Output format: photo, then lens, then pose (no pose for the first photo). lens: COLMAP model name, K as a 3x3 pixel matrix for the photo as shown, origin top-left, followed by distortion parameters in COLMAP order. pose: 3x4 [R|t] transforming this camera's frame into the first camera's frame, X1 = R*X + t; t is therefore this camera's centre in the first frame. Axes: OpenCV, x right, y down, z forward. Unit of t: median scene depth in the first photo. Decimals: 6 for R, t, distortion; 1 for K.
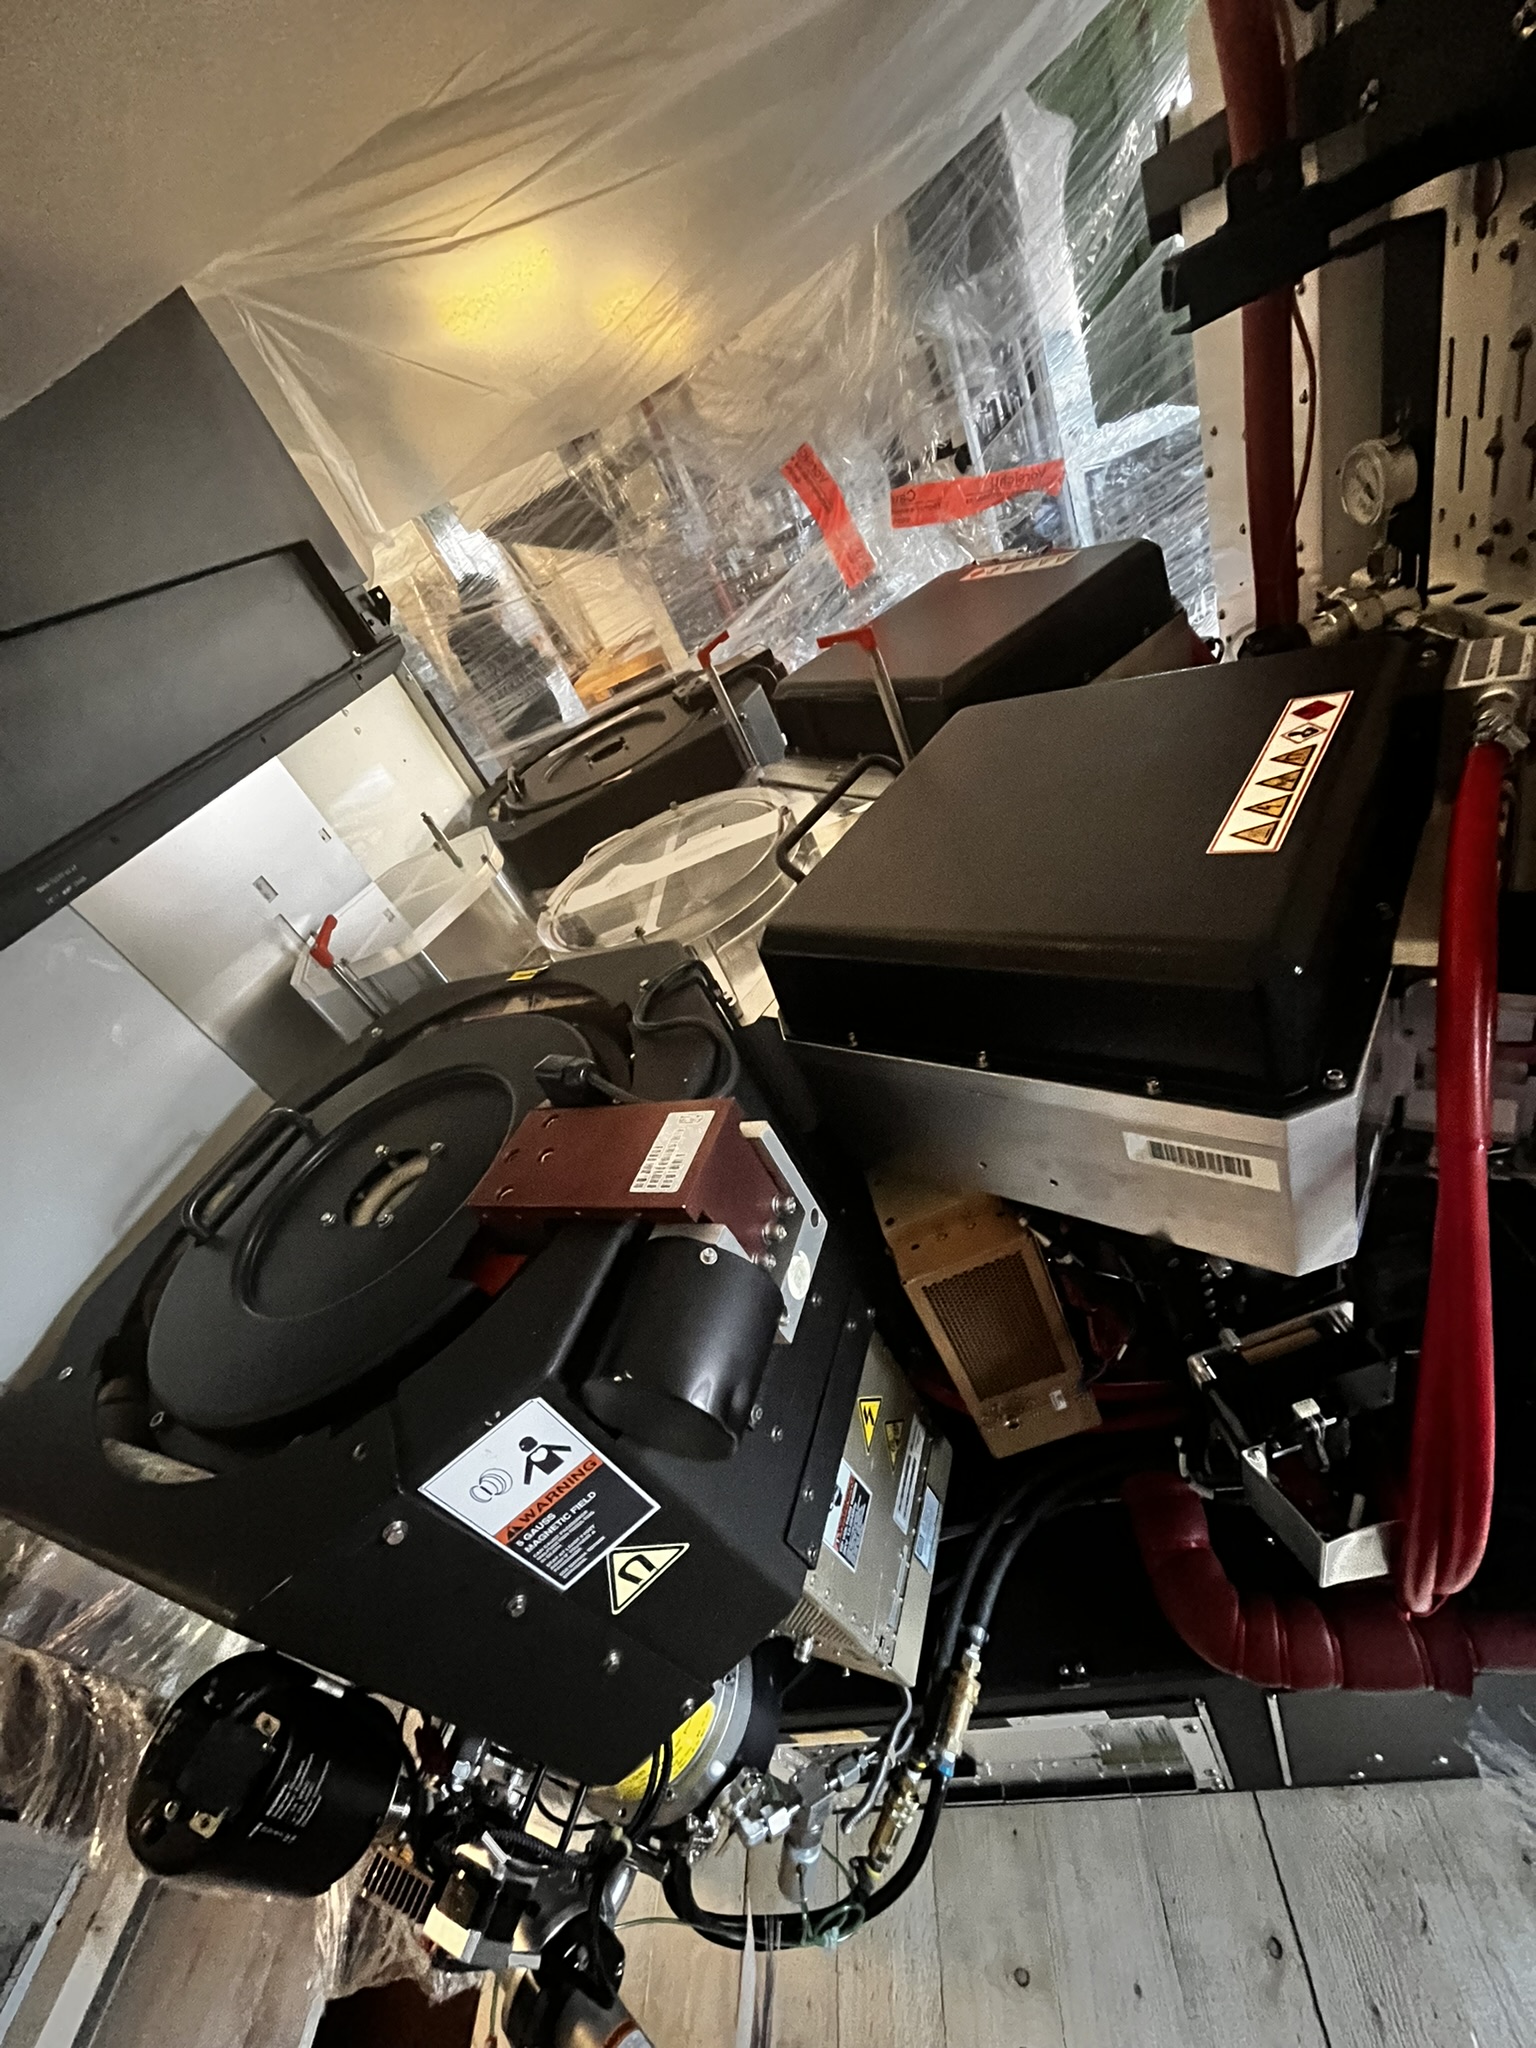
lens RADIAL K [[821.6, 0, 768.0], [0, 821.6, 1031.2], [0, 0, 1]] dist [-0.003681, -0.000641]
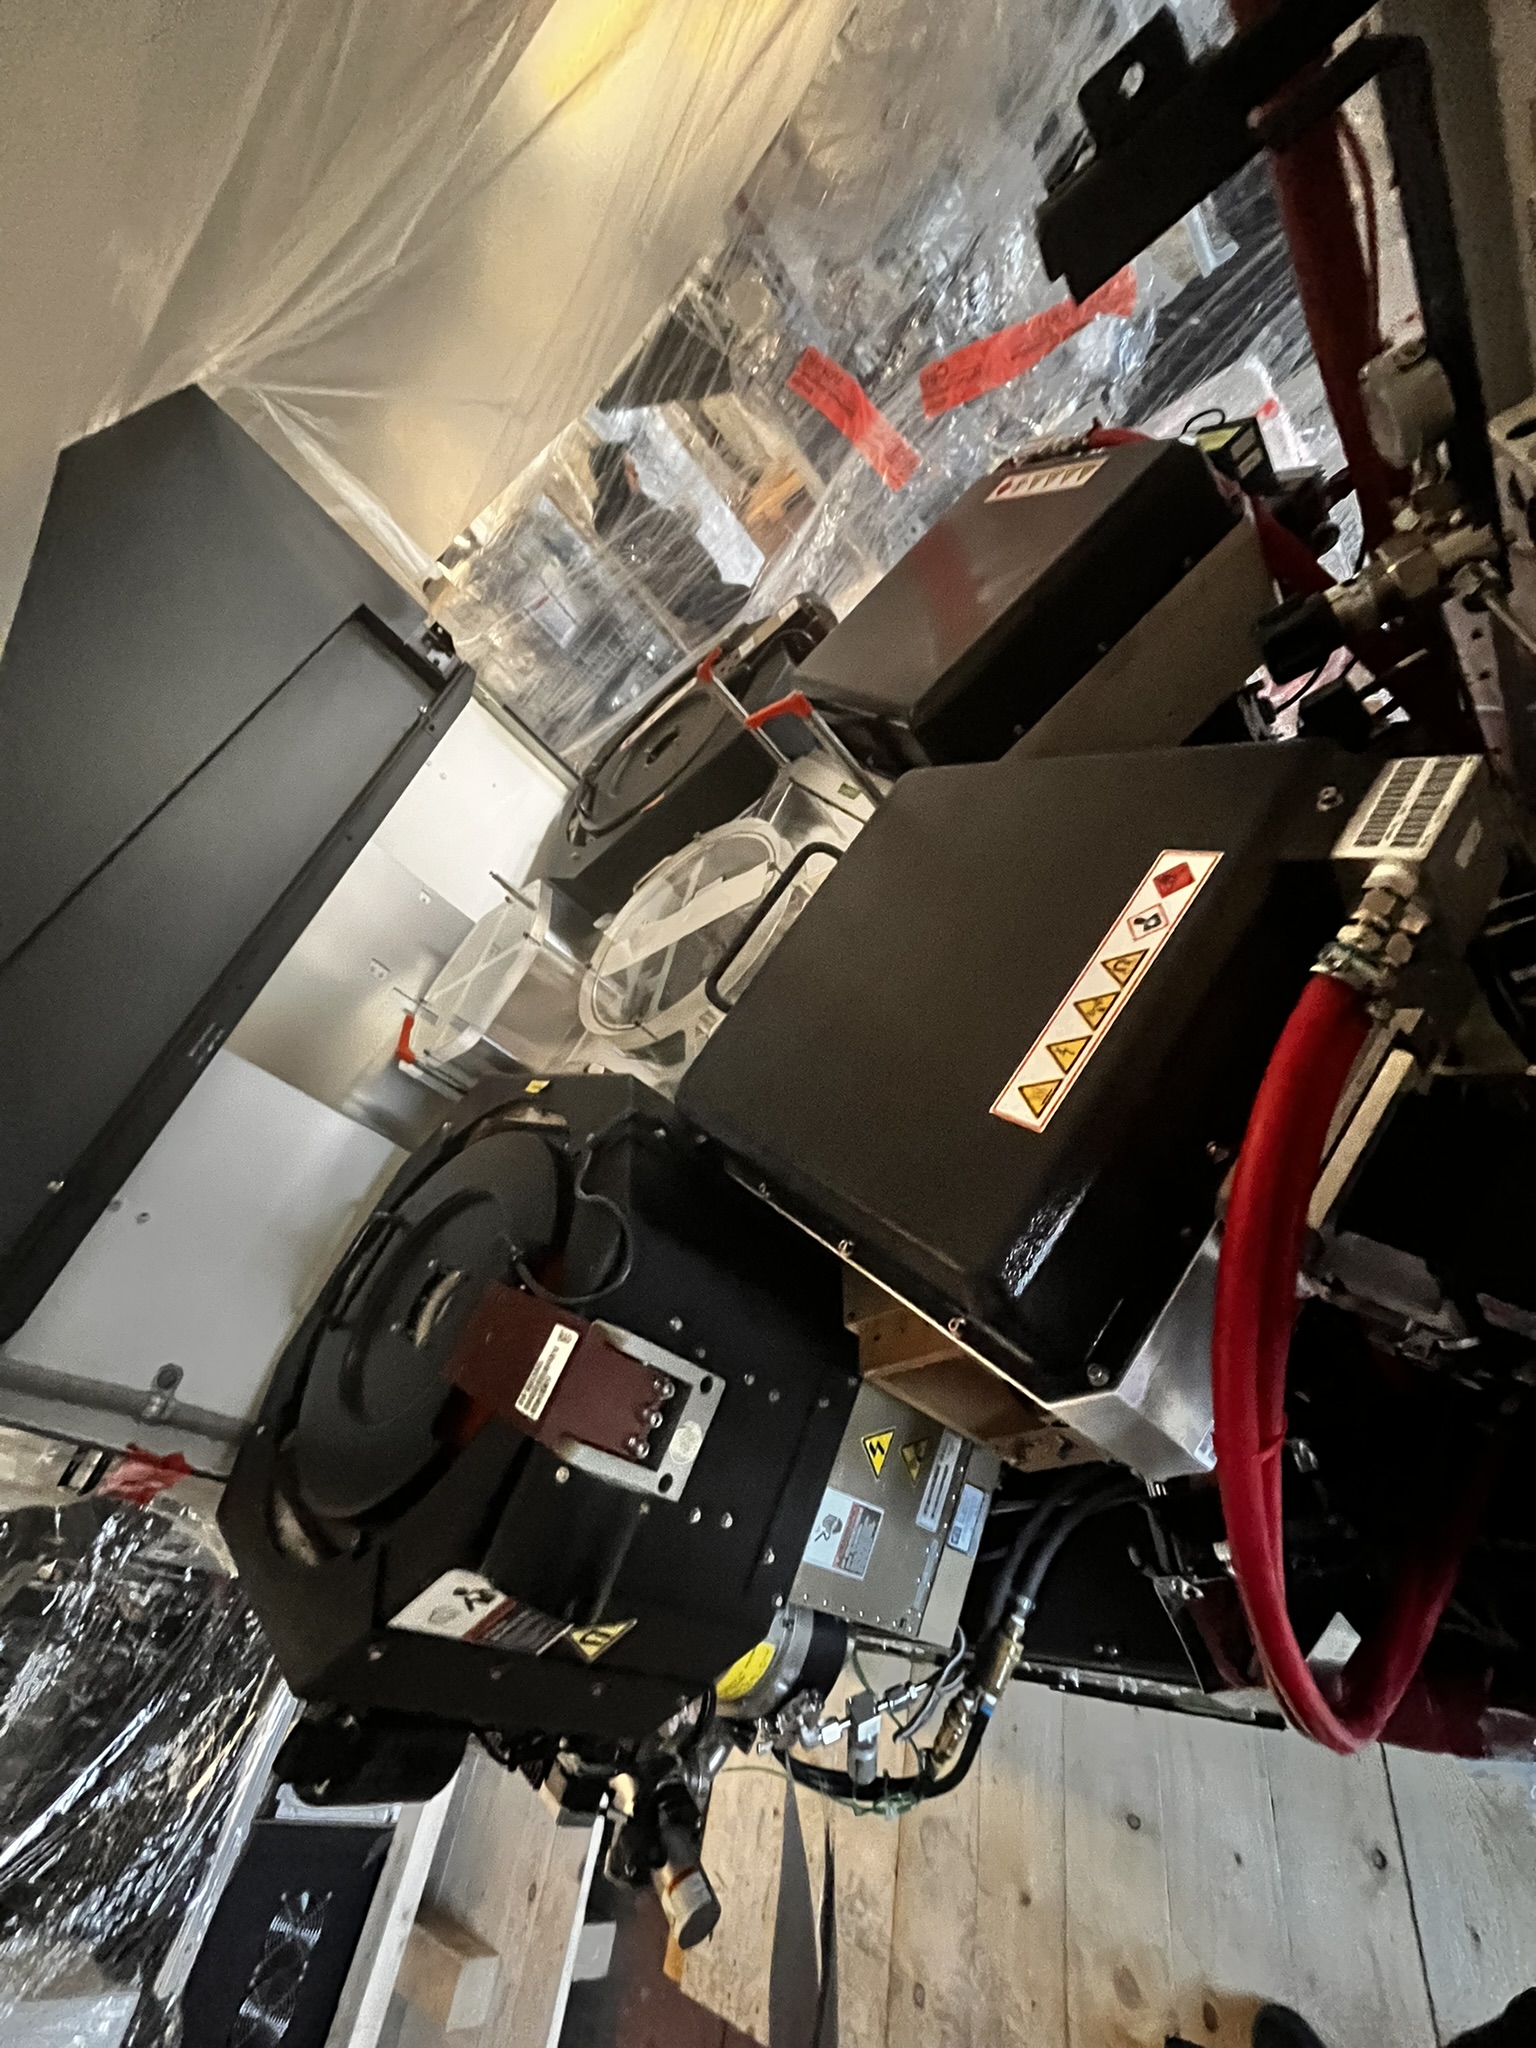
lens RADIAL K [[821.6, 0, 768.0], [0, 821.6, 1031.2], [0, 0, 1]] dist [-0.003681, -0.000641]
pose [[0.951456, -0.069509, -0.299833, 0.348046], [0.132303, 0.971936, 0.194514, -0.313677], [0.277898, -0.224741, 0.933951, 0.041775]]
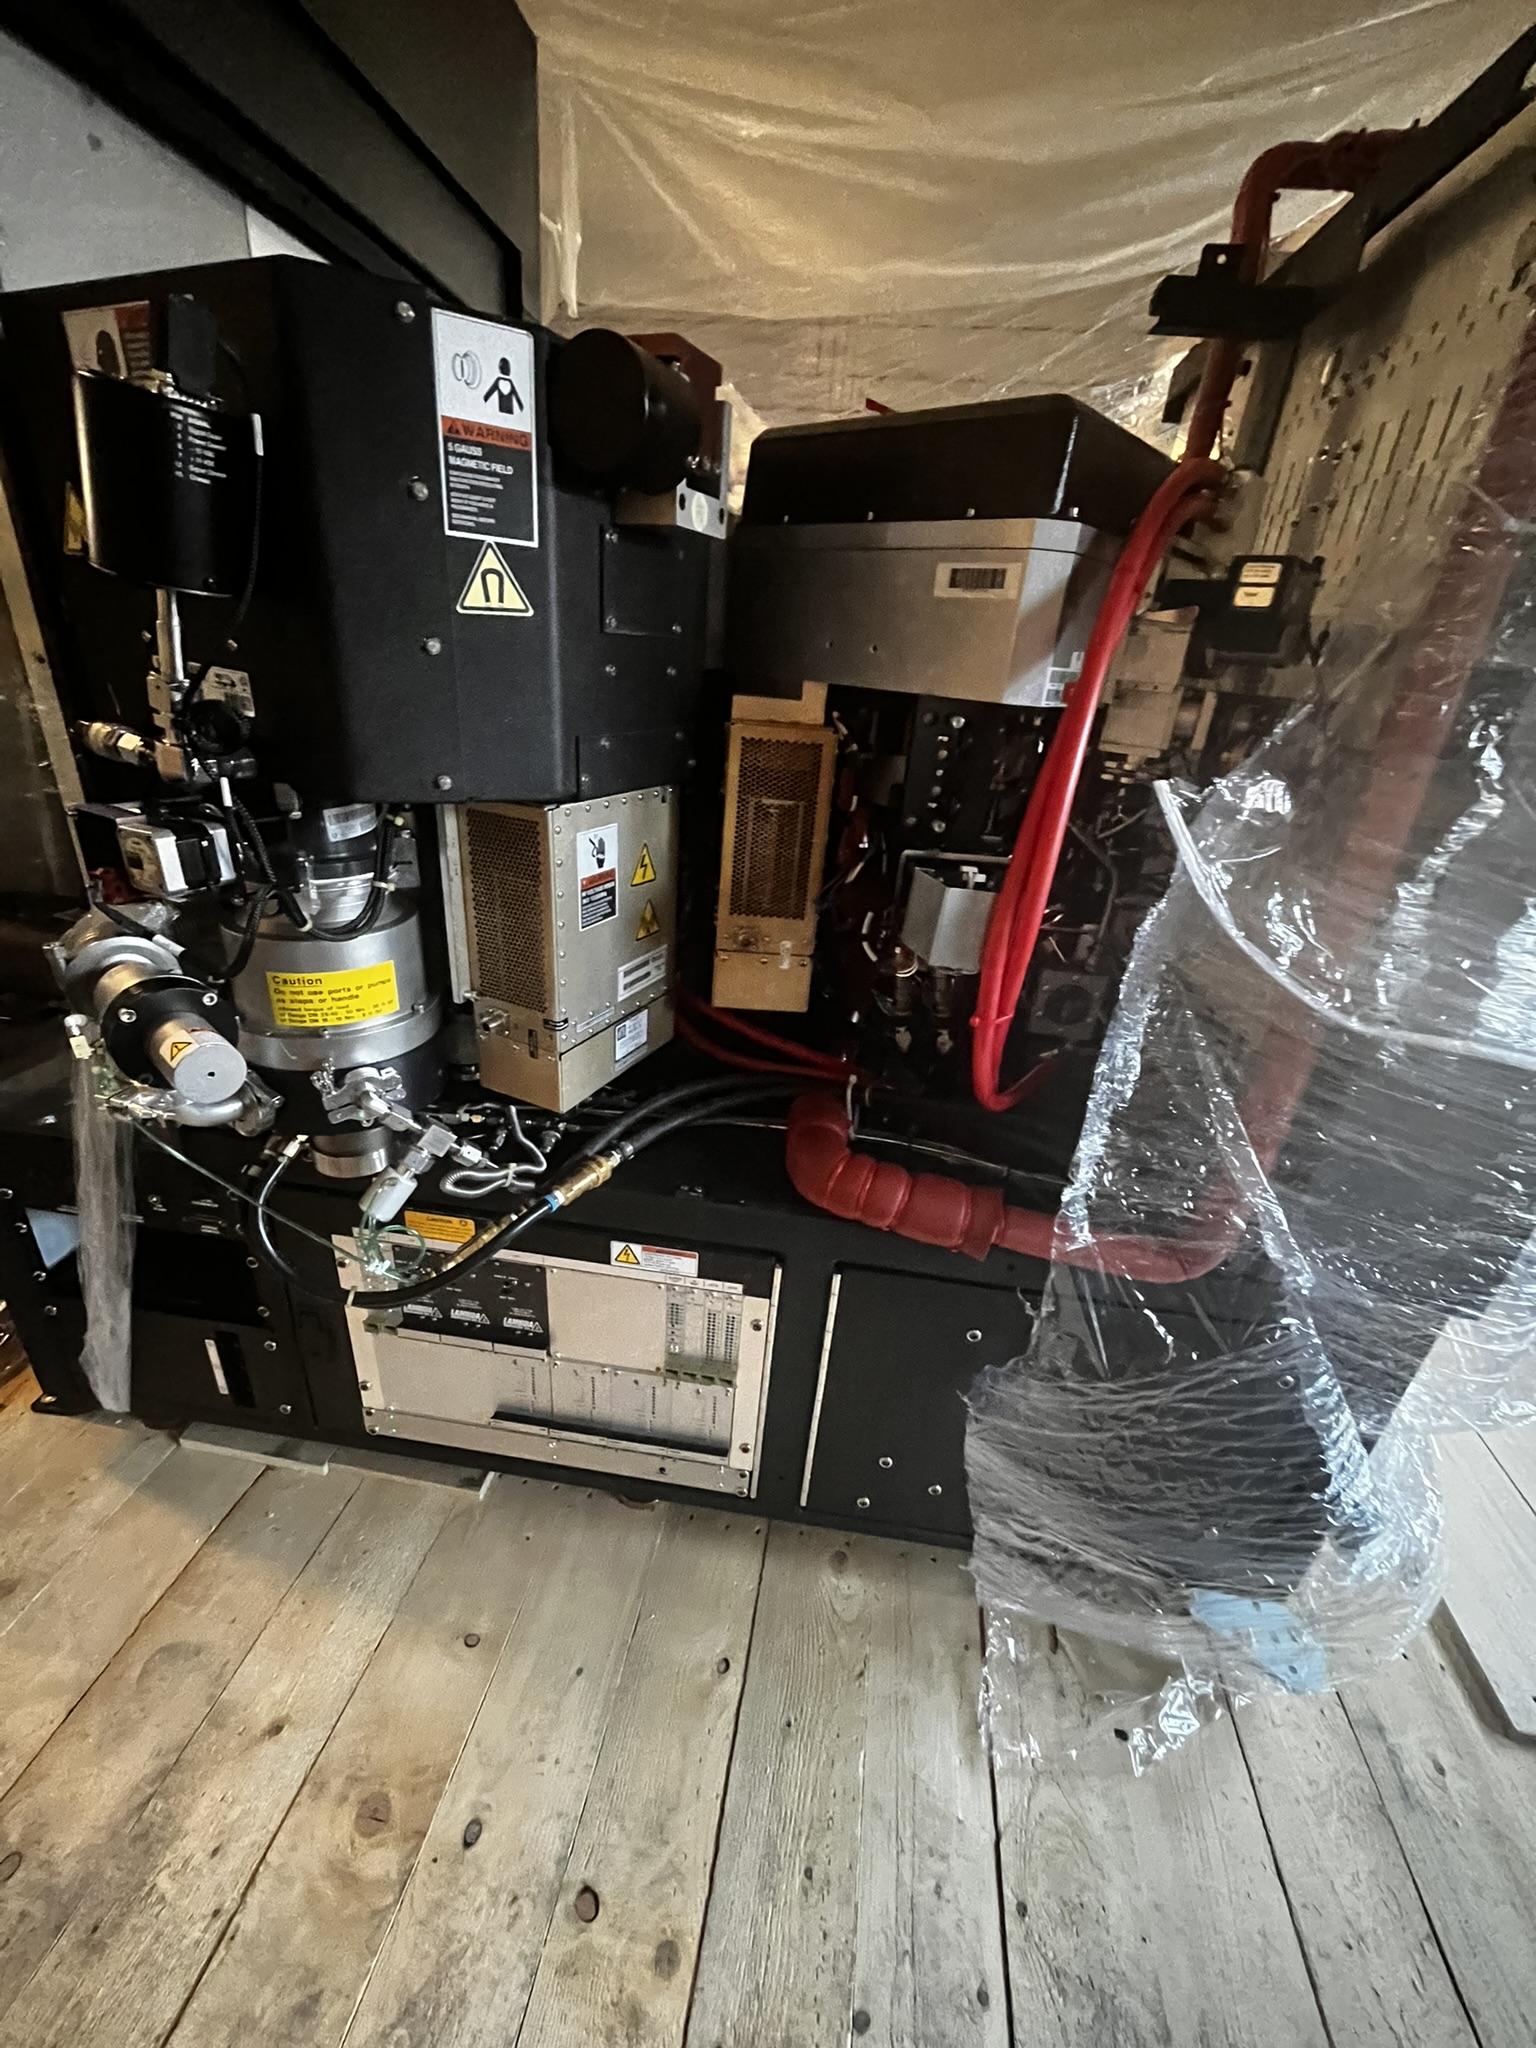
lens RADIAL K [[821.6, 0, 768.0], [0, 821.6, 1031.2], [0, 0, 1]] dist [-0.003681, -0.000641]
pose [[0.878693, 0.461566, 0.121882, 0.240819], [-0.430049, 0.876172, -0.217671, 0.844404], [-0.207259, 0.138851, 0.968382, -0.156230]]
